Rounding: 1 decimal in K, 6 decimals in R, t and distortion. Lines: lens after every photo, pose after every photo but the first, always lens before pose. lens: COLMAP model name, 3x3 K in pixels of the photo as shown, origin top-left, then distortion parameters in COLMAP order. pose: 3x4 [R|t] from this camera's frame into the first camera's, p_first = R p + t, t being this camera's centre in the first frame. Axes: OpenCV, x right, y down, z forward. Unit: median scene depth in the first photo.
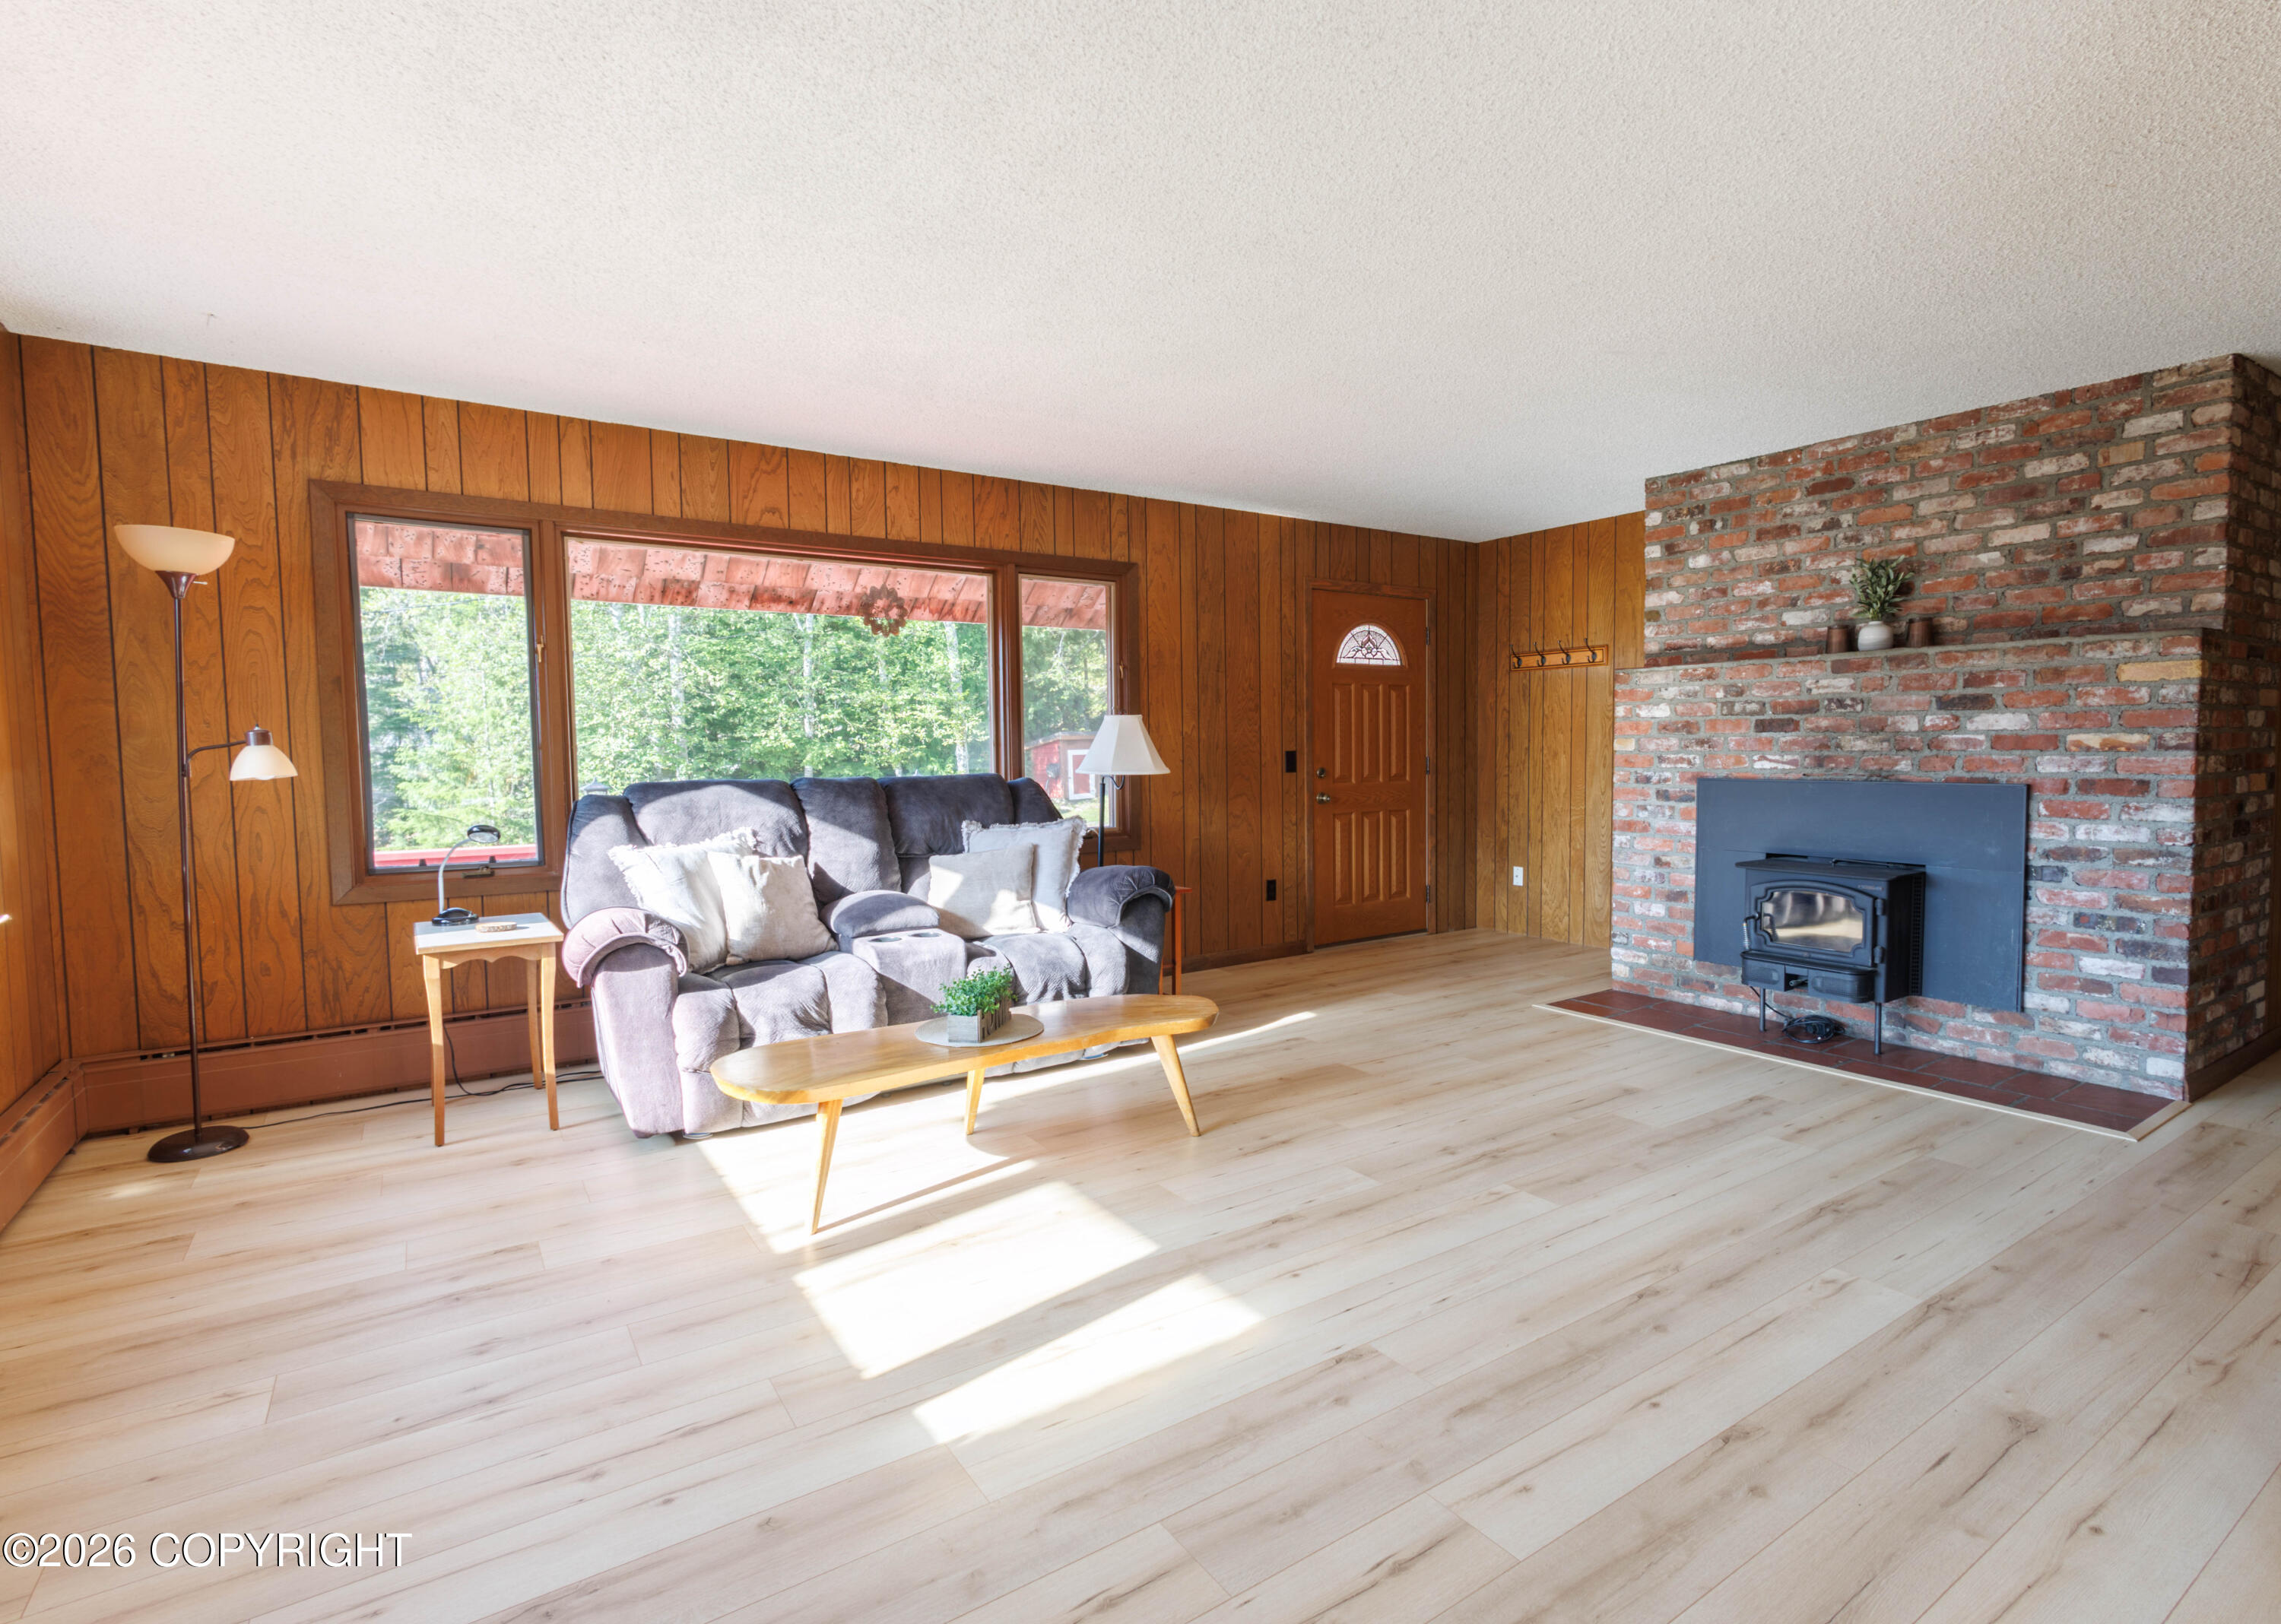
lens RADIAL K [[1144.1, 0, 1217.8], [0, 1144.1, 813.0], [0, 0, 1]] dist [0.002537, 0.001826]
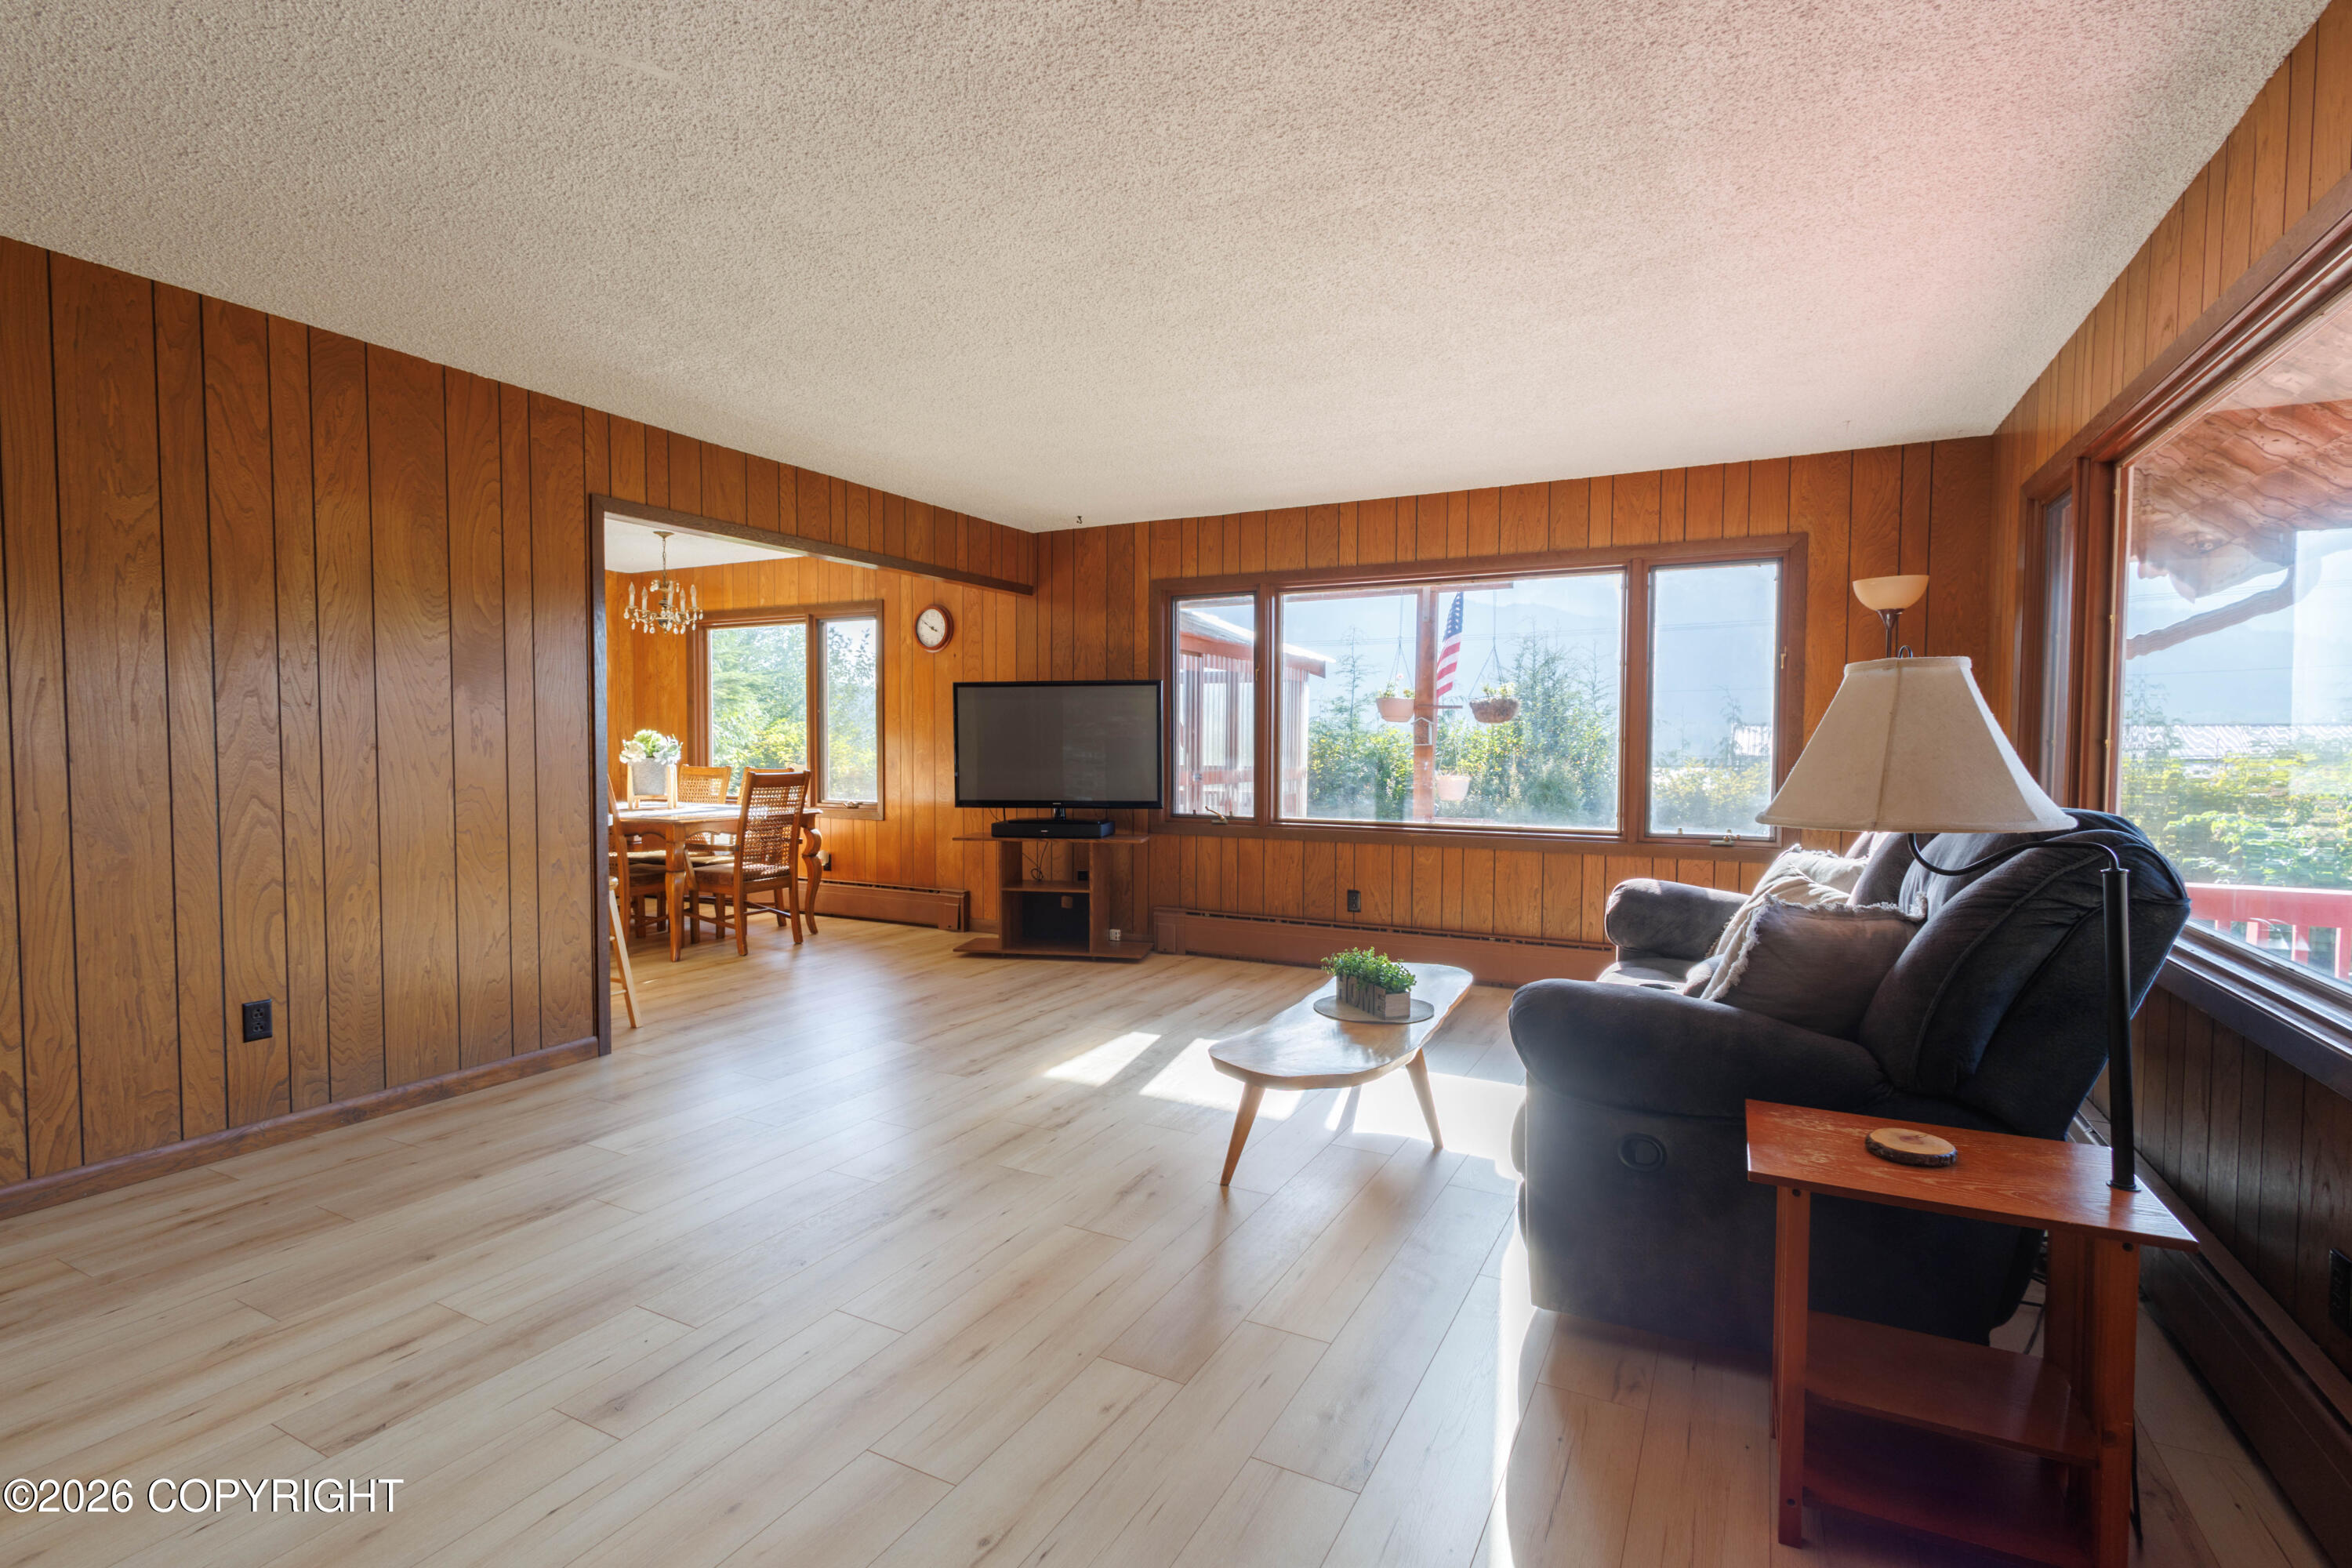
lens RADIAL K [[1098.0, 0, 1176.4], [0, 1098.0, 785.4], [0, 0, 1]] dist [0.001658, 0.002015]
pose [[-0.894838, 0.024334, -0.445727, 0.302414], [-0.022153, 0.994862, 0.098789, -0.084196], [0.445840, 0.098274, -0.889701, 1.338896]]
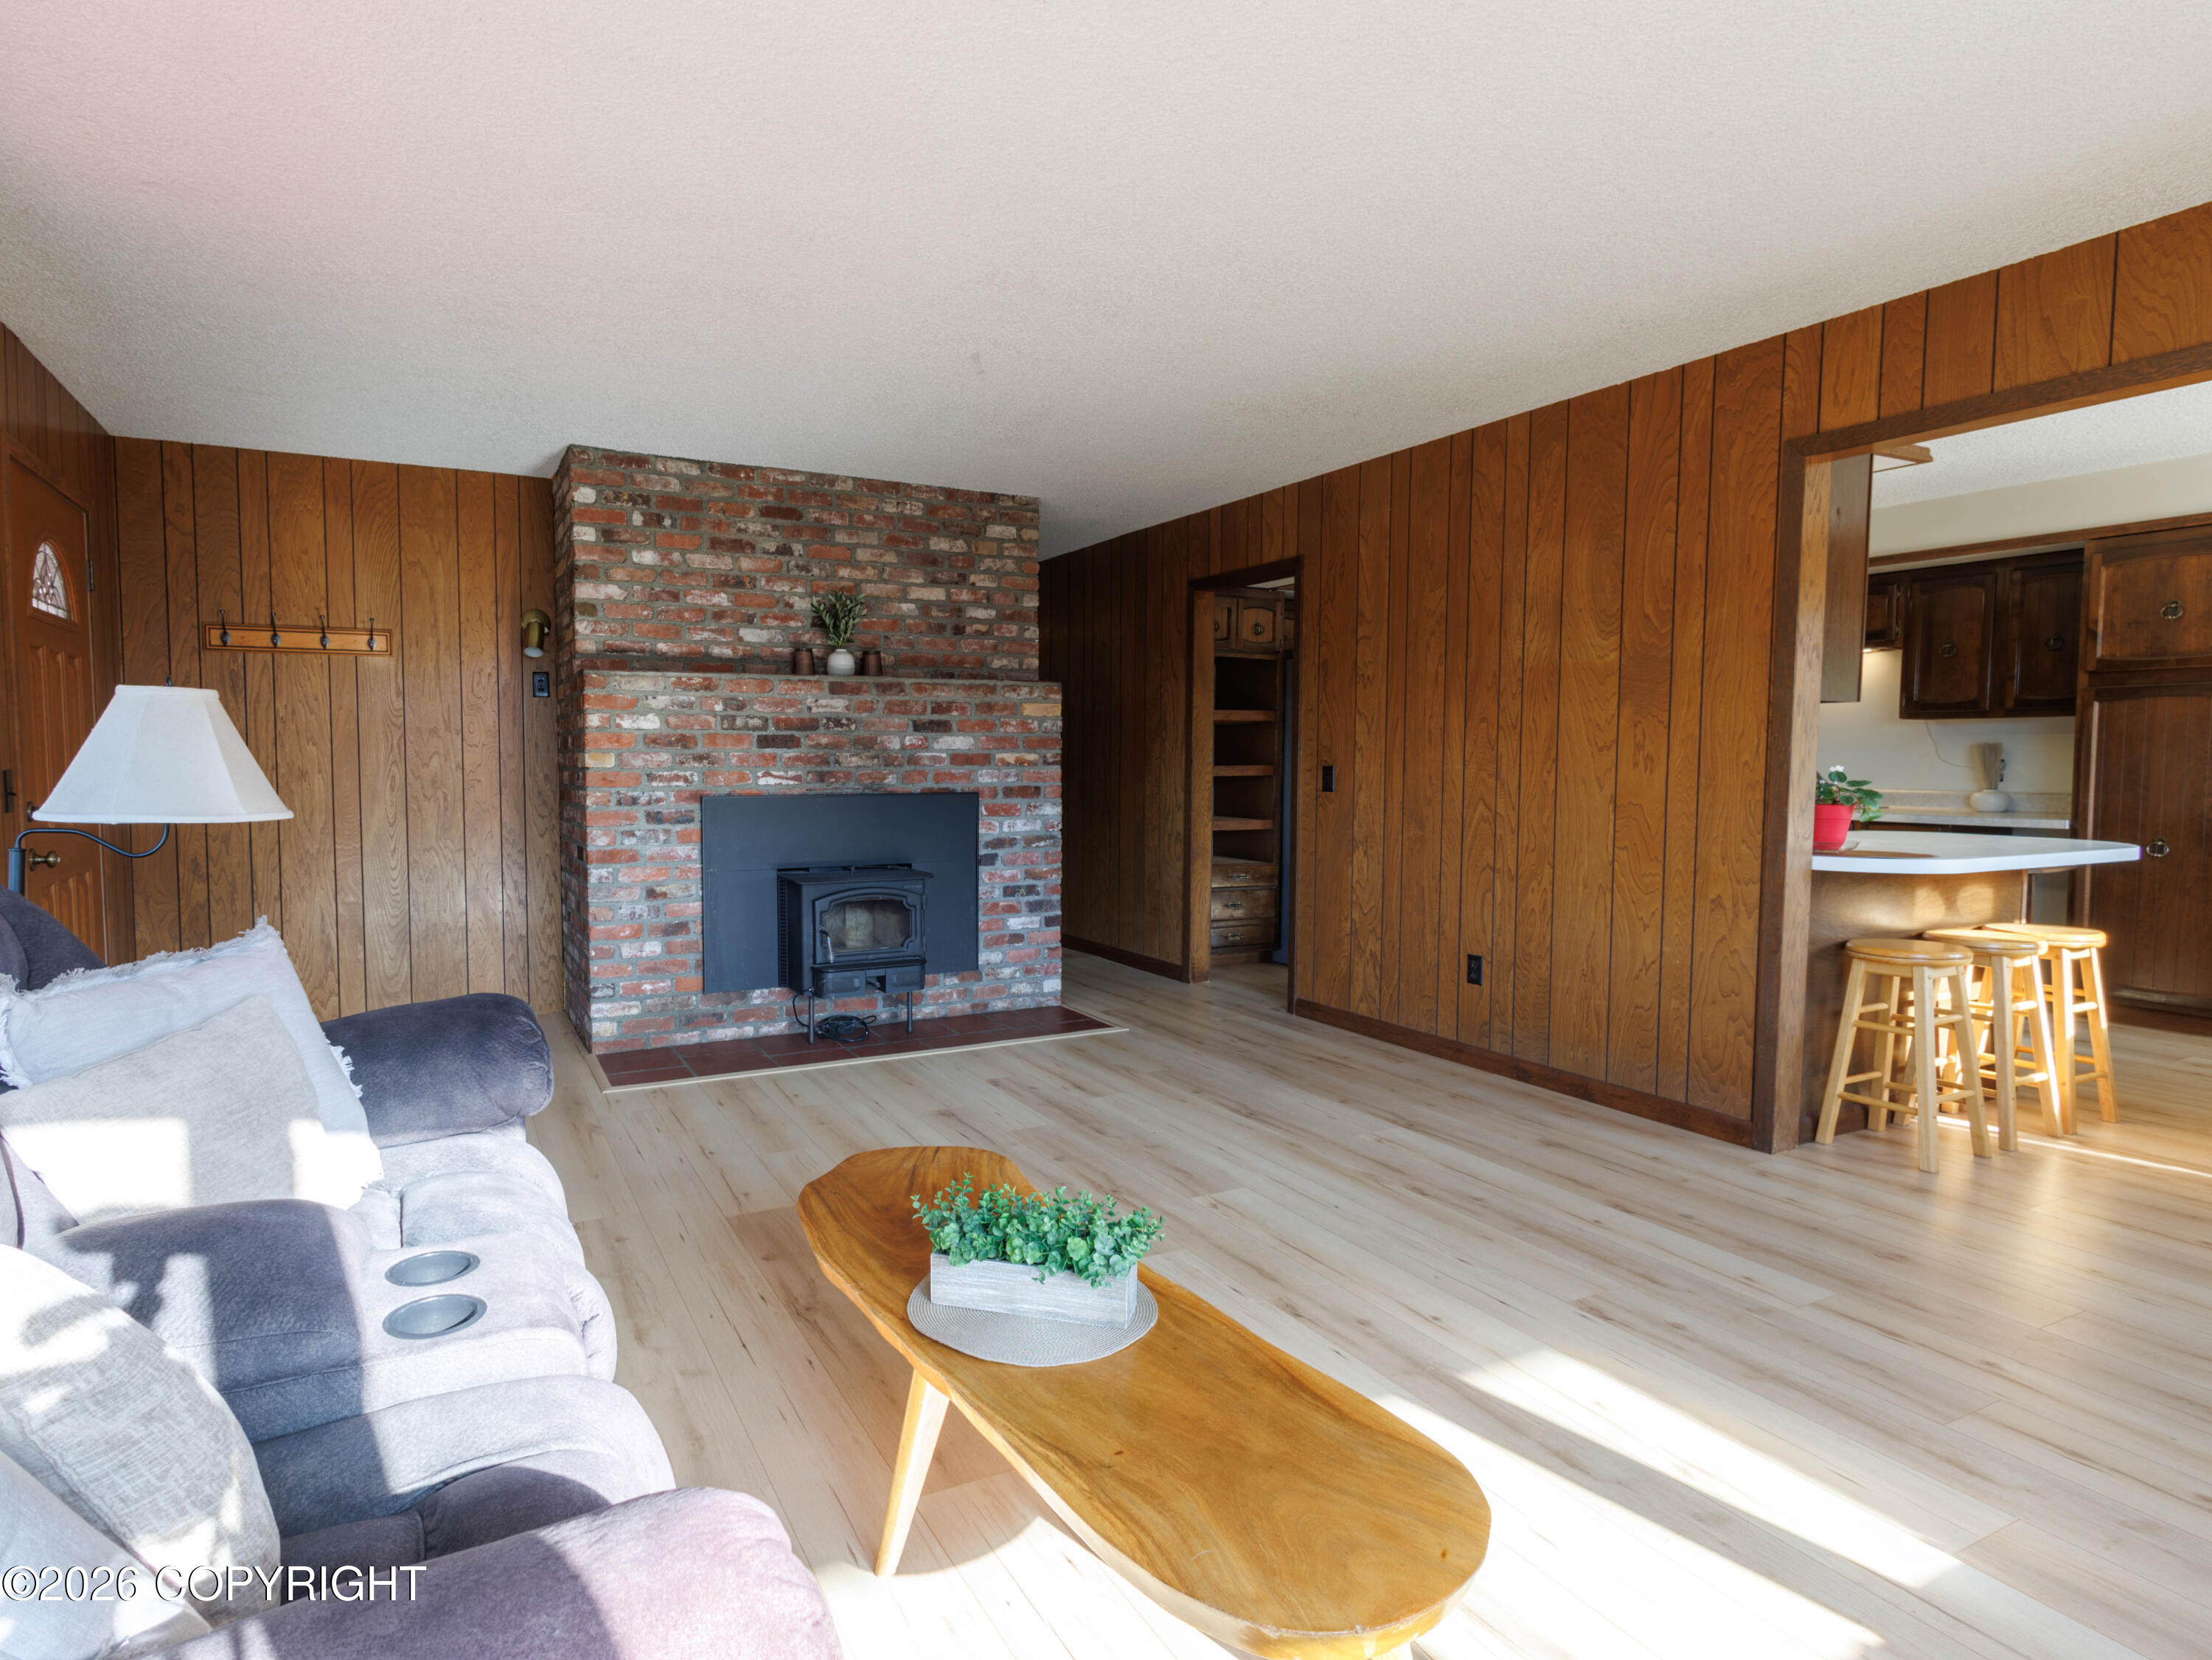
lens RADIAL K [[1182.8, 0, 994.9], [0, 1182.8, 829.9], [0, 0, 1]] dist [-0.001633, 0.001723]
pose [[0.163272, -0.052840, 0.985165, -0.536396], [0.058594, 0.997321, 0.043781, -0.035285], [-0.984840, 0.050577, 0.165931, 0.679358]]
